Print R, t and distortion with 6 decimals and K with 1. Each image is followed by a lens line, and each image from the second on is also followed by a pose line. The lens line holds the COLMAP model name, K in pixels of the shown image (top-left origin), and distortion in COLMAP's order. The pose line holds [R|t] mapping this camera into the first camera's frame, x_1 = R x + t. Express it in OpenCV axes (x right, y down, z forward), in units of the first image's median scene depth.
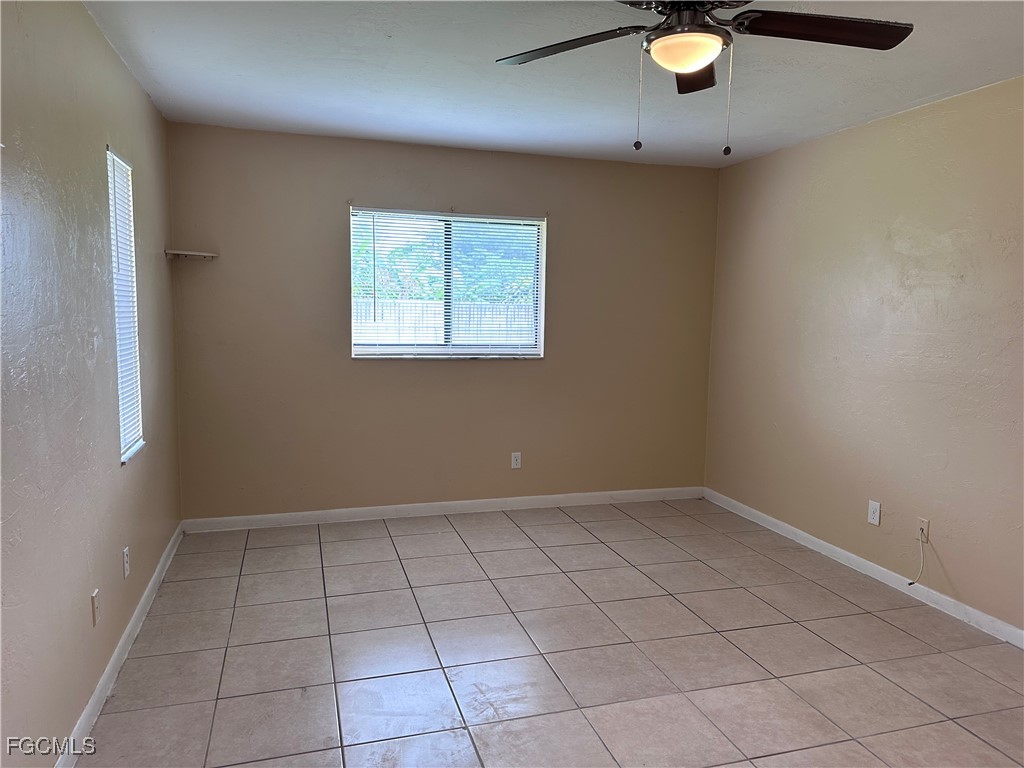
lens RADIAL K [[721.0, 0, 512.0], [0, 721.0, 384.0], [0, 0, 1]] dist [0.092565, -0.130432]
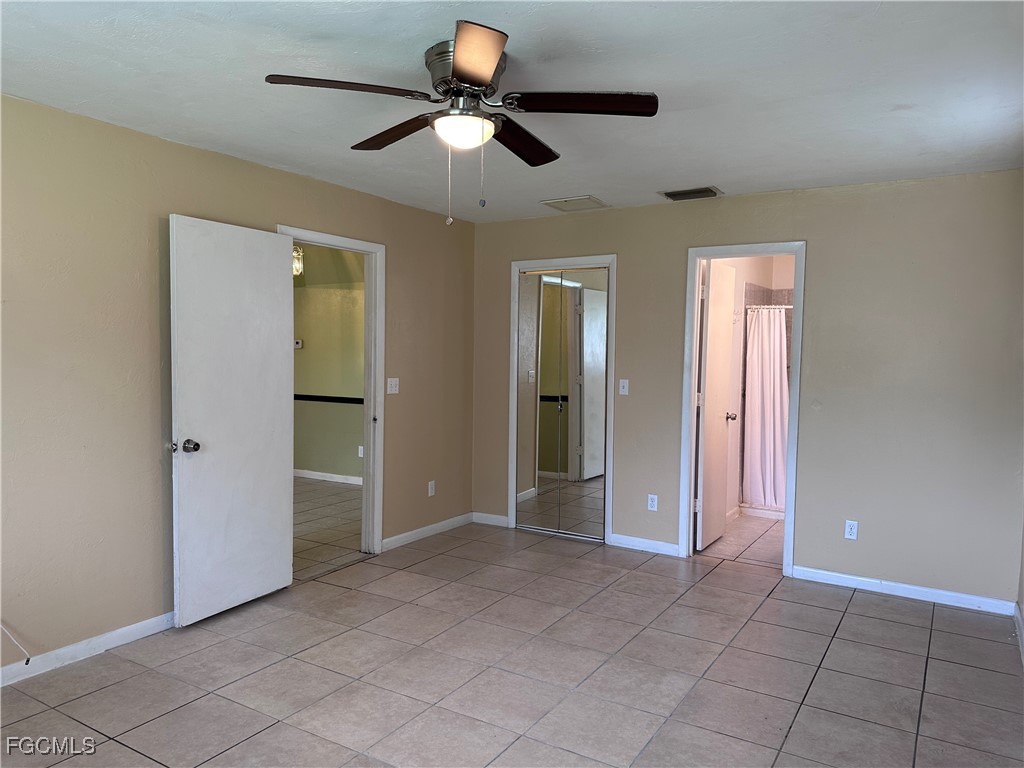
lens RADIAL K [[721.0, 0, 512.0], [0, 721.0, 384.0], [0, 0, 1]] dist [0.092565, -0.130432]
pose [[-0.657256, -0.069056, 0.750497, -0.299466], [0.058711, 0.988076, 0.142334, -0.091626], [-0.751377, 0.137612, -0.645365, 0.723833]]
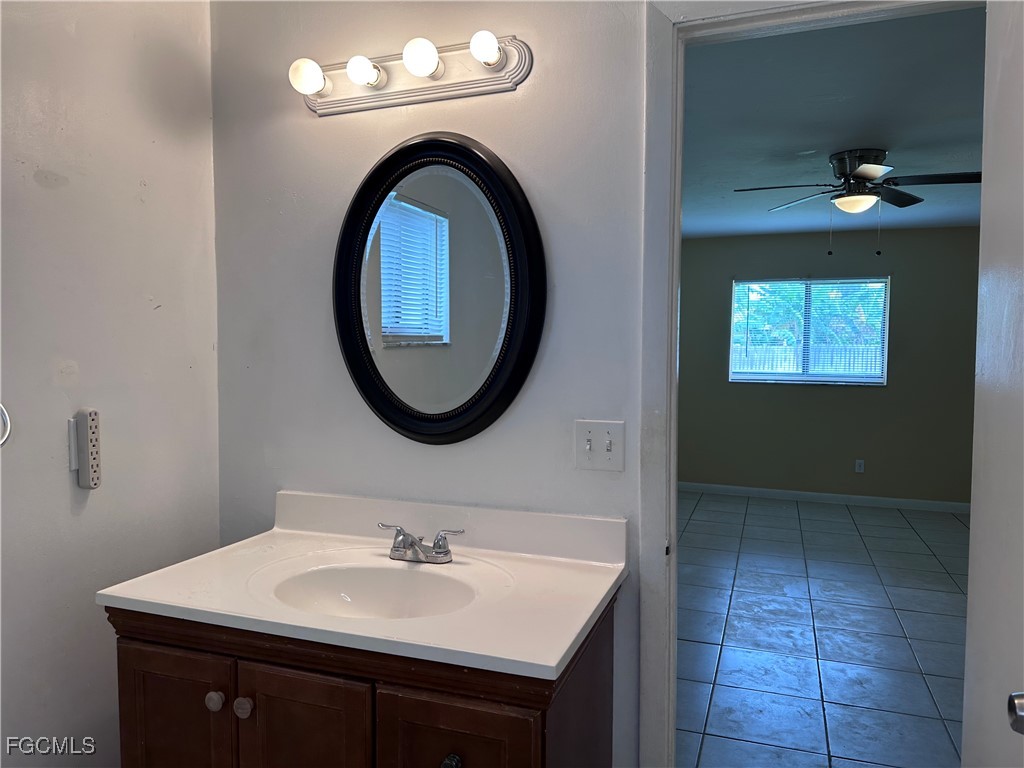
lens RADIAL K [[721.0, 0, 512.0], [0, 721.0, 384.0], [0, 0, 1]] dist [0.092565, -0.130432]
pose [[0.808027, 0.019679, -0.588817, 0.278199], [-0.059434, 0.997066, -0.048237, 0.062938], [0.586140, 0.073973, 0.806826, -0.424209]]
